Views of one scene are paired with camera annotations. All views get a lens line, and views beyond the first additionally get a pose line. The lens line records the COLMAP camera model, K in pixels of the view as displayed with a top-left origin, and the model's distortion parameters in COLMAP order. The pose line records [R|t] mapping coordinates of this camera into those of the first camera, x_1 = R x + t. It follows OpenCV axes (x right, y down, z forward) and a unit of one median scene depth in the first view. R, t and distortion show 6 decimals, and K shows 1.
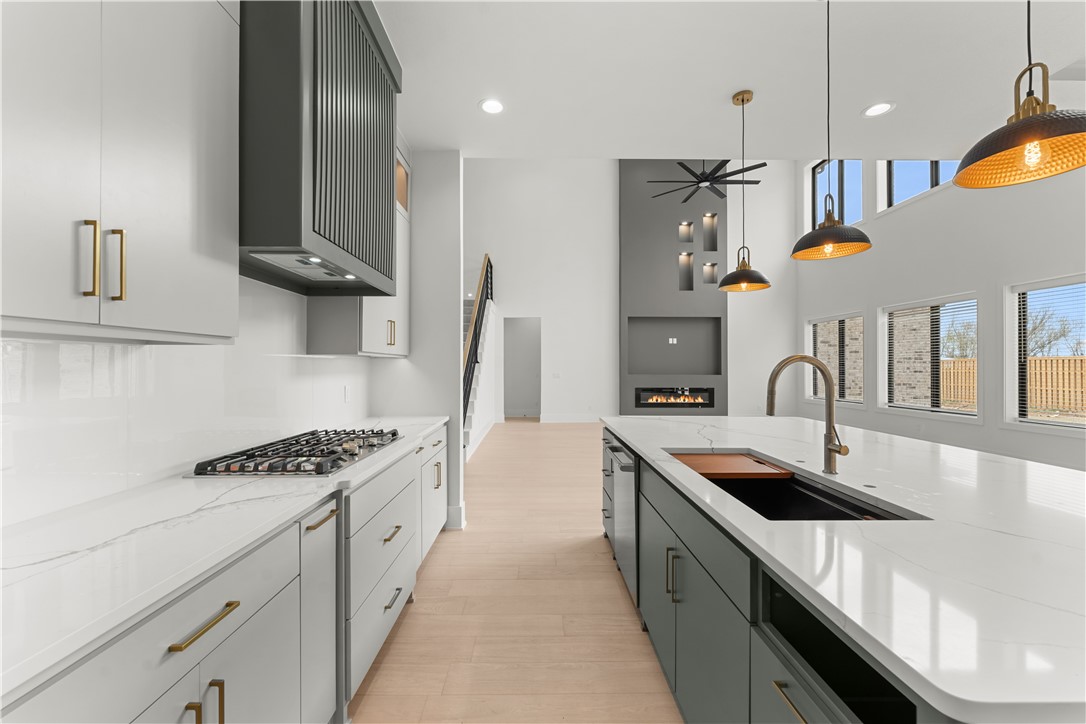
lens RADIAL K [[445.5, 0, 533.3], [0, 445.5, 363.6], [0, 0, 1]] dist [-0.000495, 0.001048]
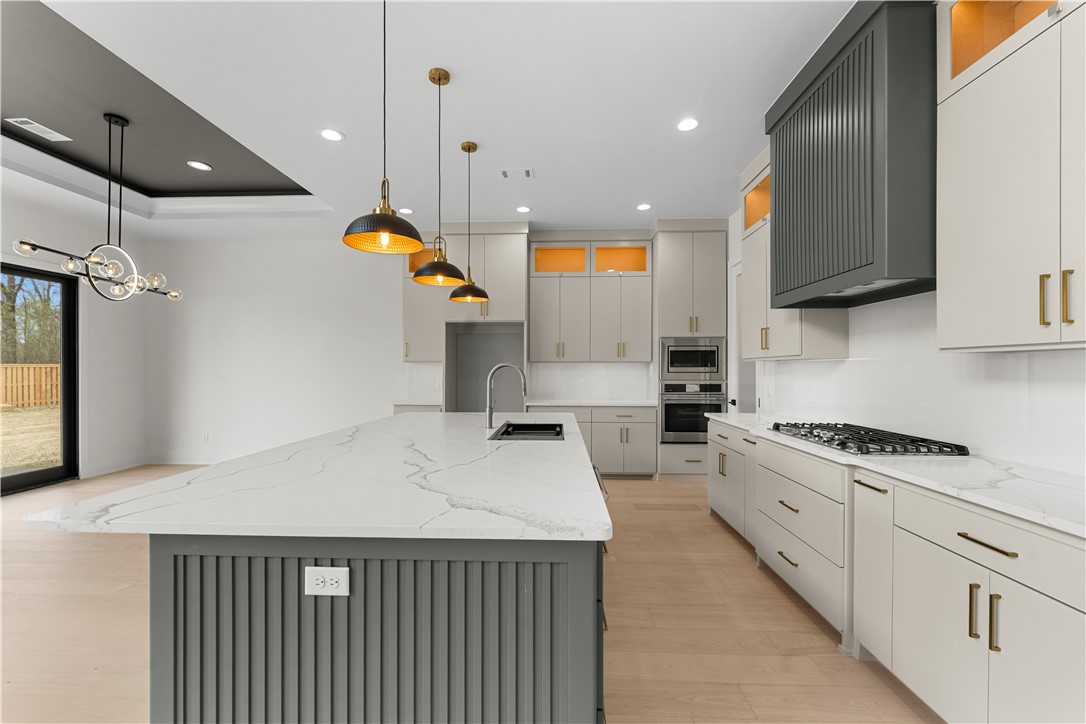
lens RADIAL K [[445.5, 0, 536.3], [0, 445.5, 368.1], [0, 0, 1]] dist [-0.000495, 0.001048]
pose [[-0.998817, -0.001806, 0.048591, 0.064418], [-0.002215, 0.999963, -0.008366, 0.002948], [-0.048574, -0.008464, -0.998784, 0.458484]]
